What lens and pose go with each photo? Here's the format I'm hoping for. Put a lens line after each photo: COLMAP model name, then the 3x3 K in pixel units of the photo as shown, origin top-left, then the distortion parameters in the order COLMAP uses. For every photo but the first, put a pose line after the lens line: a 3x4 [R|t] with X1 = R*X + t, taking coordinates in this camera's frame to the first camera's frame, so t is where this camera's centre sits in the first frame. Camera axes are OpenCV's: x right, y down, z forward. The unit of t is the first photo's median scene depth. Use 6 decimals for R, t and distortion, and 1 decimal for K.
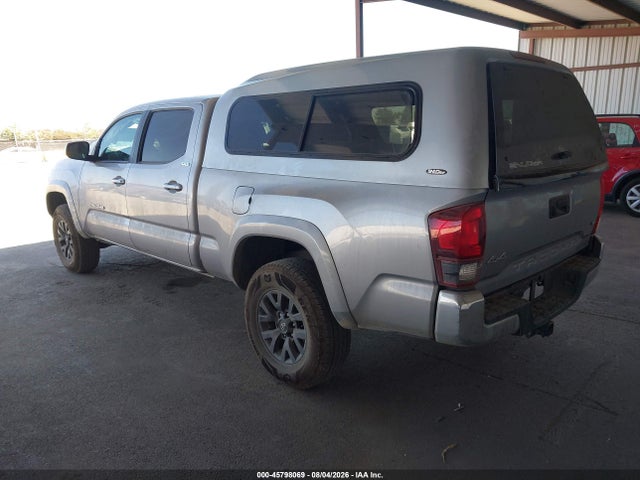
lens RADIAL K [[517.5, 0, 323.0], [0, 517.5, 237.4], [0, 0, 1]] dist [0.006776, -0.032775]
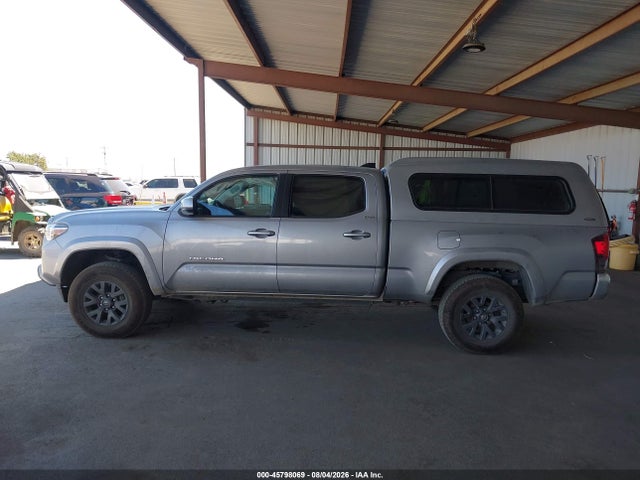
lens RADIAL K [[517.5, 0, 316.1], [0, 517.5, 240.4], [0, 0, 1]] dist [0.006776, -0.032775]
pose [[0.713198, -0.033769, 0.700148, -1.288092], [0.101148, 0.993343, -0.055123, -0.022763], [-0.693626, 0.110133, 0.711866, 0.154758]]
